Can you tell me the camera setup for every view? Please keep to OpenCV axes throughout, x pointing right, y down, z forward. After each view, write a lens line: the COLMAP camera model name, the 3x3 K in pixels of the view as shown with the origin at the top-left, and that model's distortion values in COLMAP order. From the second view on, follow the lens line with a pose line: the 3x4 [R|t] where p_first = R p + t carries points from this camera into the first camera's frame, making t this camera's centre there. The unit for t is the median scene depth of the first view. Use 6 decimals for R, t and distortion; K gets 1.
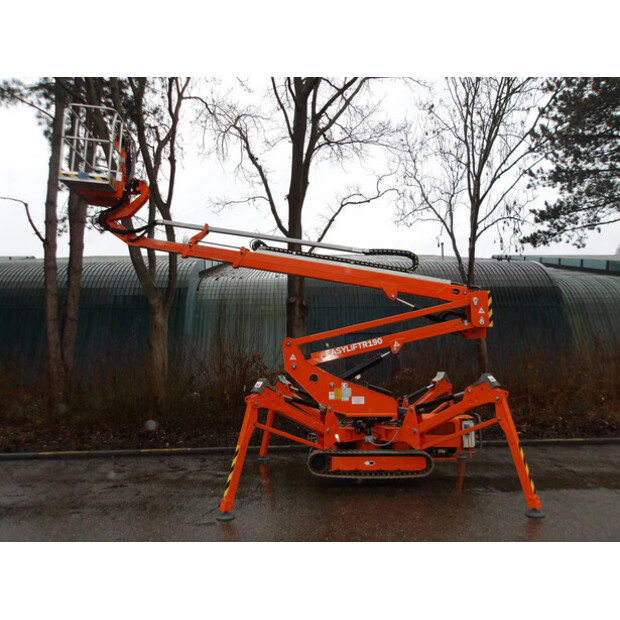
lens RADIAL K [[515.4, 0, 314.2], [0, 515.4, 305.1], [0, 0, 1]] dist [-0.009500, -0.016309]
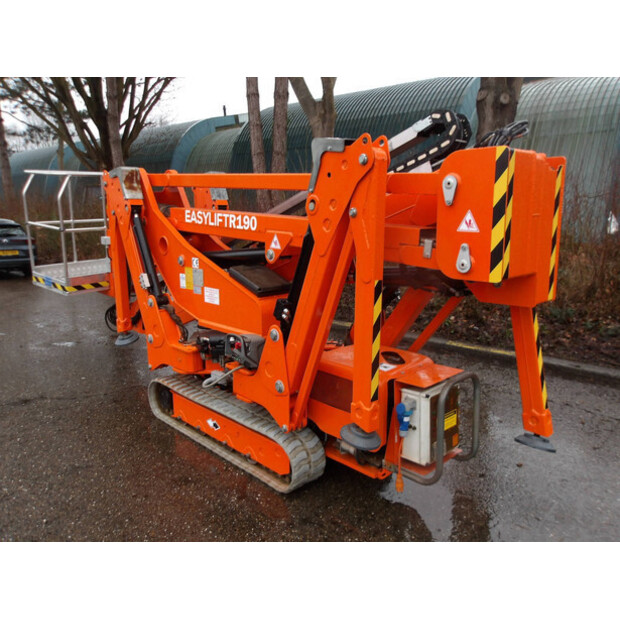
lens RADIAL K [[515.4, 0, 311.0], [0, 515.4, 311.6], [0, 0, 1]] dist [-0.009500, -0.016309]
pose [[0.720631, 0.140261, -0.678983, 0.173244], [0.080681, 0.955705, 0.283054, 0.026426], [0.688609, -0.258758, 0.677394, 0.269340]]
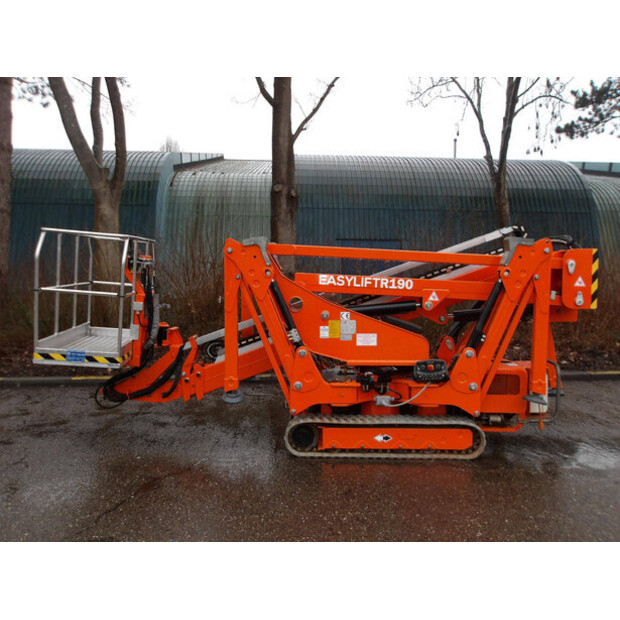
lens RADIAL K [[515.4, 0, 316.3], [0, 515.4, 310.8], [0, 0, 1]] dist [-0.009500, -0.016309]
pose [[0.999862, 0.010694, 0.012699, 0.005815], [-0.012885, 0.982206, 0.187365, 0.013173], [-0.010469, -0.187503, 0.982208, 0.145824]]
